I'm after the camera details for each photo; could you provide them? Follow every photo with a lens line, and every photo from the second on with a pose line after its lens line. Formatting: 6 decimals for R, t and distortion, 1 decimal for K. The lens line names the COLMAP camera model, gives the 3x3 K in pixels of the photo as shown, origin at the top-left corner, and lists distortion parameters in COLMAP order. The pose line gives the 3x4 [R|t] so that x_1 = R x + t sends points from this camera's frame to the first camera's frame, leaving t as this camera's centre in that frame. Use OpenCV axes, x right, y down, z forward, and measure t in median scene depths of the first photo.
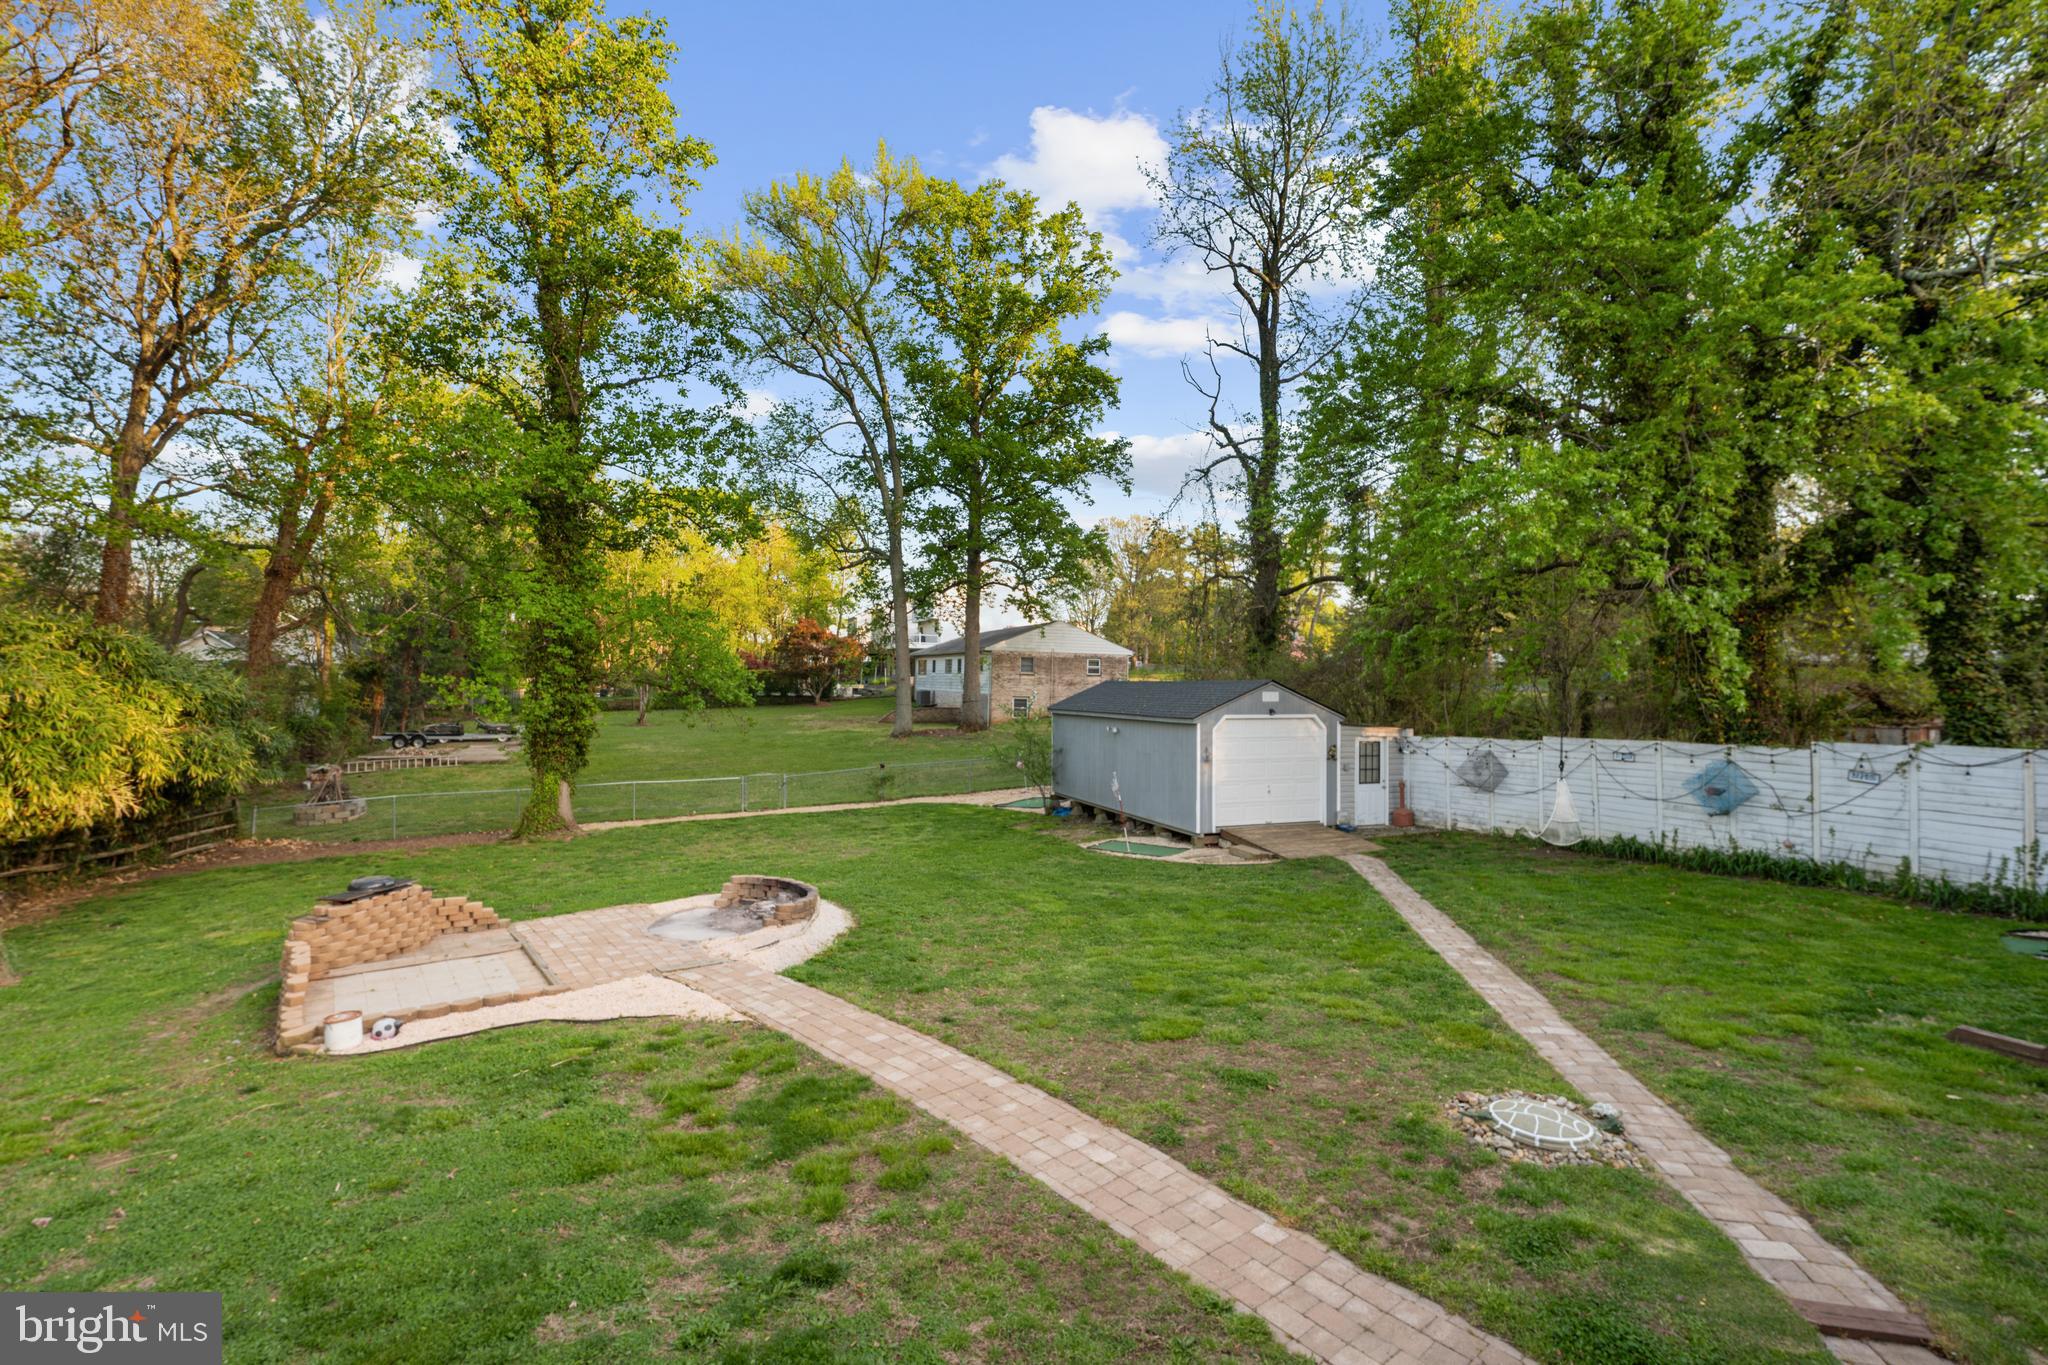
lens RADIAL K [[909.2, 0, 1014.1], [0, 909.2, 670.7], [0, 0, 1]] dist [0.002508, -0.000260]
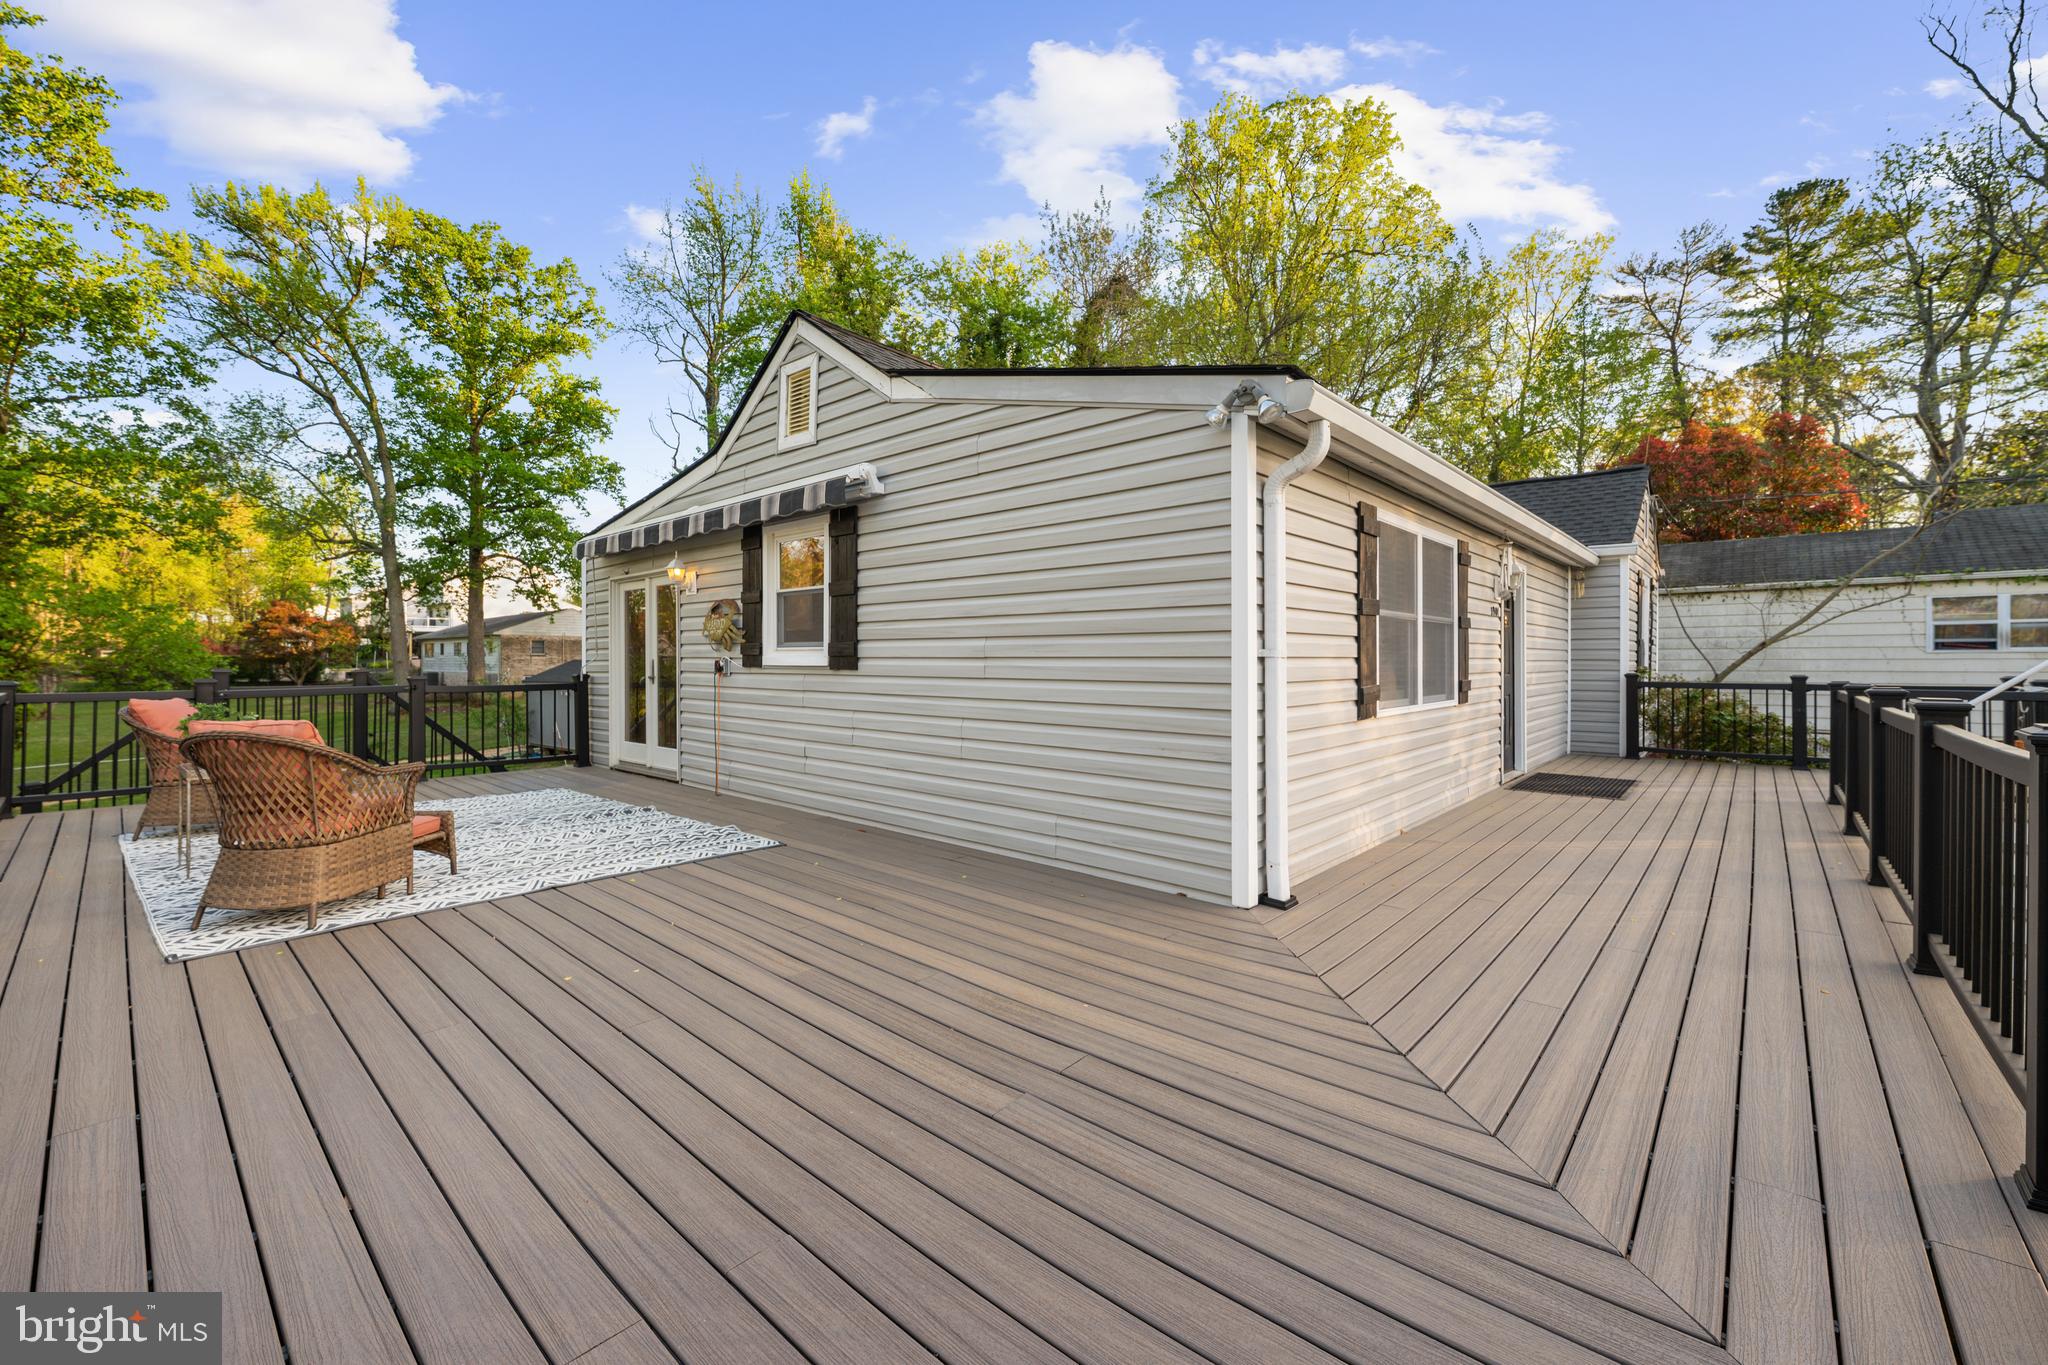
lens RADIAL K [[836.9, 0, 1030.4], [0, 836.9, 653.3], [0, 0, 1]] dist [0.002316, 0.001465]
pose [[0.875545, -0.017361, 0.482824, 0.057585], [0.014100, 0.999847, 0.010384, -0.000665], [-0.482930, -0.002284, 0.875656, -0.260543]]
